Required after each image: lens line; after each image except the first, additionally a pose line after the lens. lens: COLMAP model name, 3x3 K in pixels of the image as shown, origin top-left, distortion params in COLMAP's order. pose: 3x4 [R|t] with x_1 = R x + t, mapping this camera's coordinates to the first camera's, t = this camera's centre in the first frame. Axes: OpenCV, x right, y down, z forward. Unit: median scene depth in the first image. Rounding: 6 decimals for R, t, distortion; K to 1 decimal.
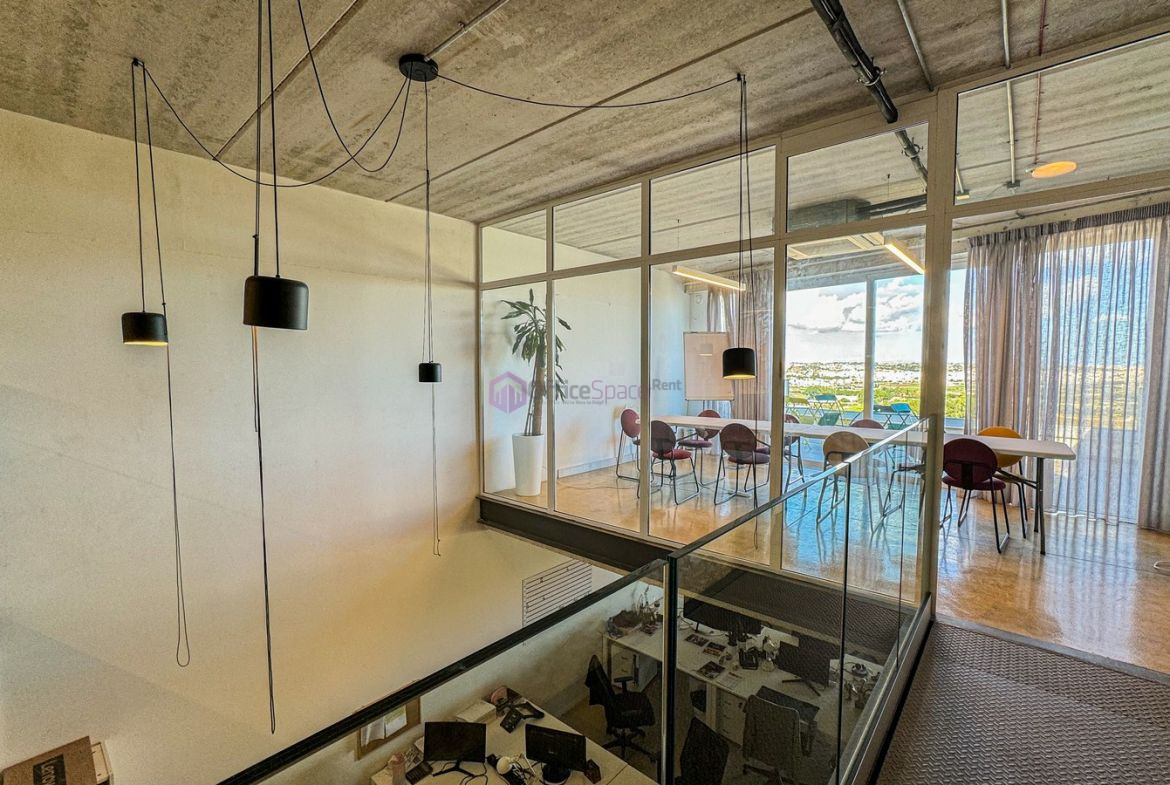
lens RADIAL K [[510.0, 0, 582.3], [0, 510.0, 392.6], [0, 0, 1]] dist [-0.003589, 0.002612]
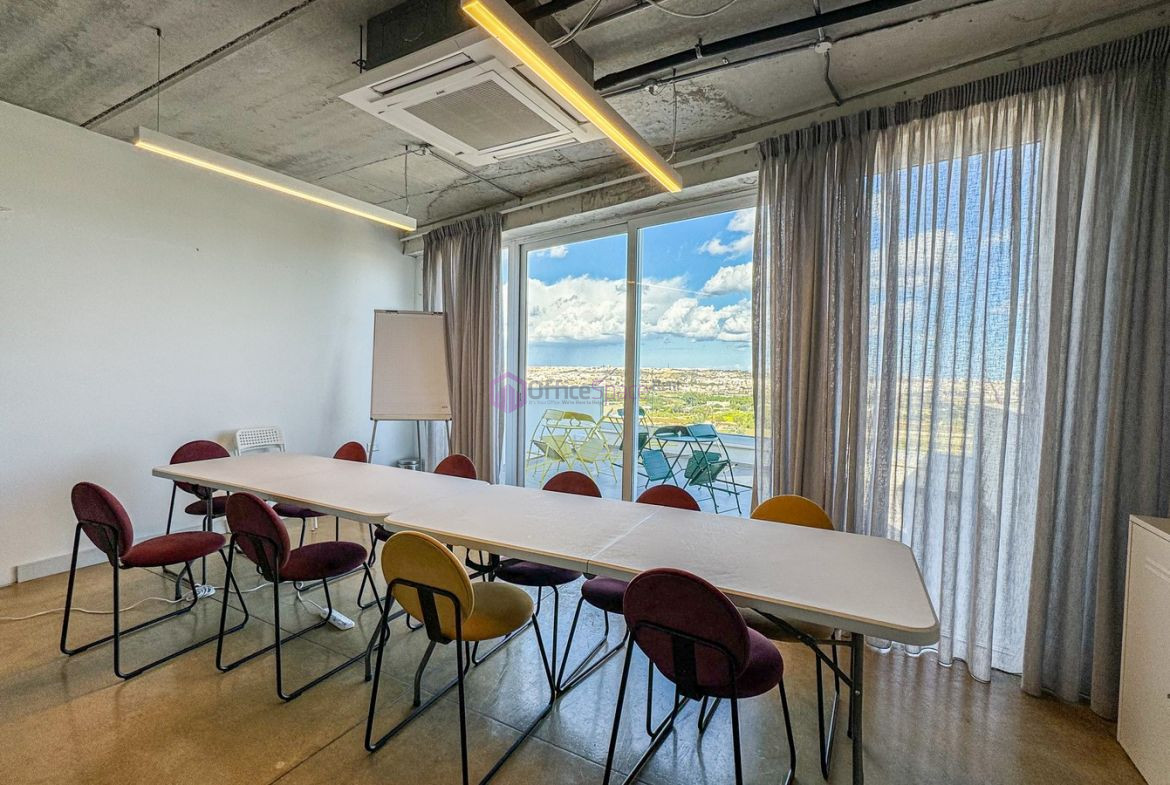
lens RADIAL K [[510.0, 0, 593.5], [0, 510.0, 393.6], [0, 0, 1]] dist [-0.003589, 0.002612]
pose [[0.974228, 0.008012, 0.225424, 0.495664], [-0.006918, 0.999960, -0.005645, -0.025599], [-0.225460, 0.003940, 0.974244, 0.538193]]
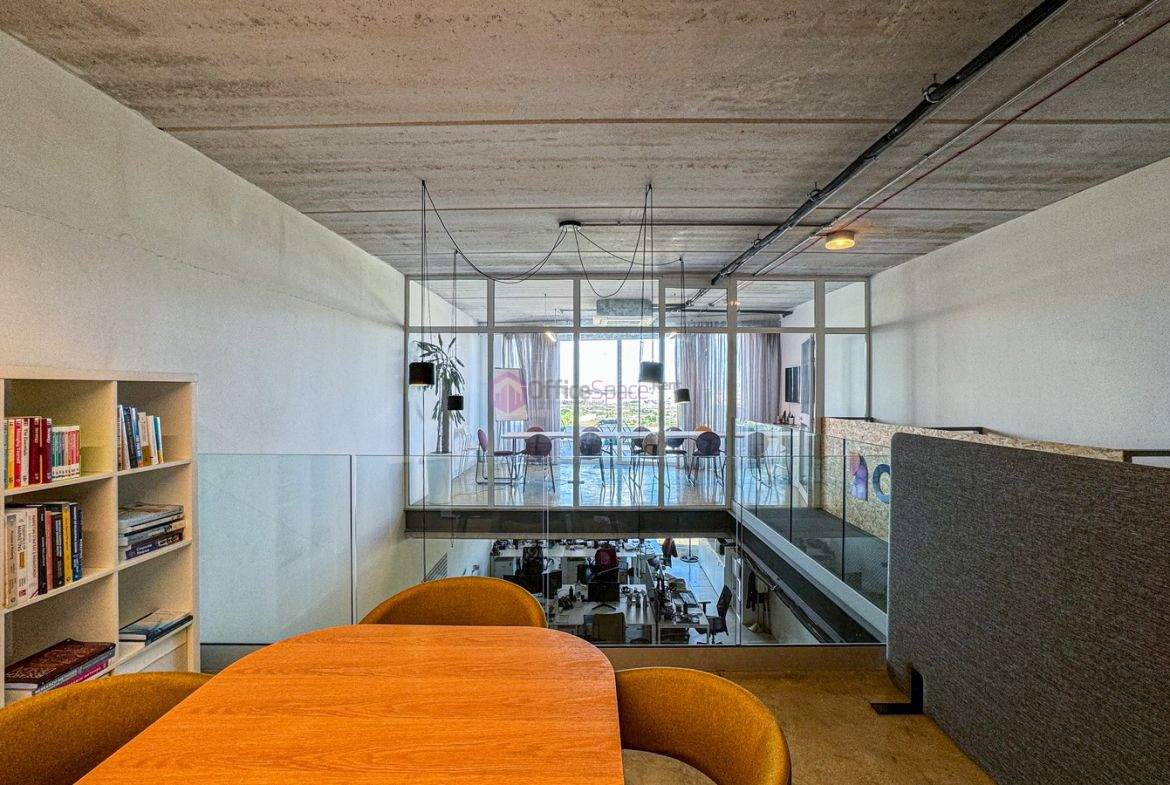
lens RADIAL K [[510.0, 0, 584.0], [0, 510.0, 390.7], [0, 0, 1]] dist [-0.003589, 0.002612]
pose [[0.760461, 0.000560, 0.649383, -0.689004], [0.036078, 0.998419, -0.043109, 0.000124], [-0.648380, 0.056211, 0.759239, -0.162124]]
